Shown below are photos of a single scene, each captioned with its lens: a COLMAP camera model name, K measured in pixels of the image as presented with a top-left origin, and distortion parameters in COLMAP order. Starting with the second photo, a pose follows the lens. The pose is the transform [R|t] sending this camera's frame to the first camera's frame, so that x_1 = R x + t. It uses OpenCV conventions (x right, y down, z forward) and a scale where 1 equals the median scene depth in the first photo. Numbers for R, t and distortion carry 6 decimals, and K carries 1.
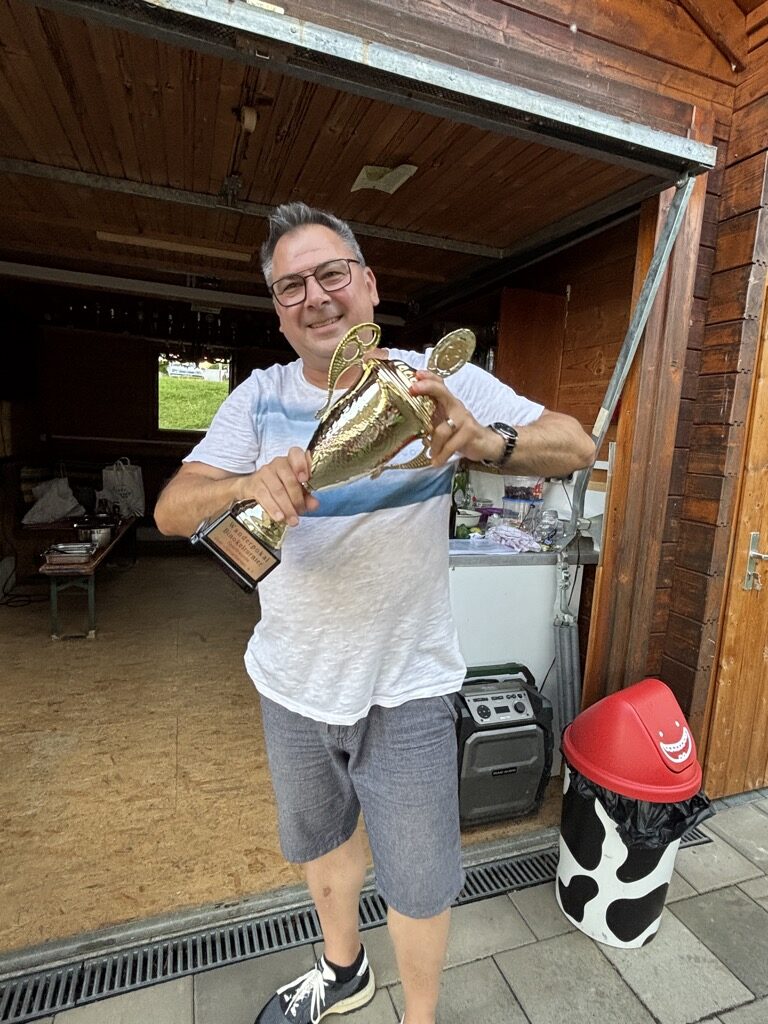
lens RADIAL K [[567.9, 0, 388.5], [0, 567.9, 511.0], [0, 0, 1]] dist [0.004166, -0.002831]
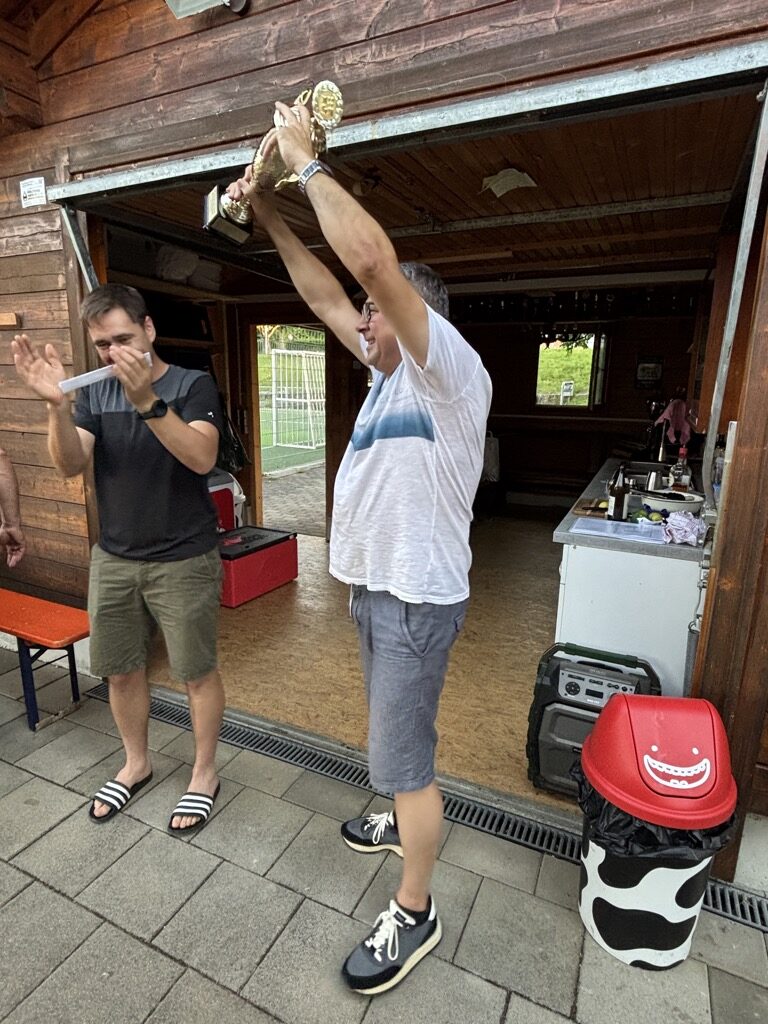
lens RADIAL K [[567.9, 0, 395.7], [0, 567.9, 512.1], [0, 0, 1]] dist [0.004166, -0.002831]
pose [[0.704473, 0.108423, -0.701400, 0.670933], [-0.072482, 0.994086, 0.080868, -0.021533], [0.706020, -0.006130, 0.708165, 0.060754]]
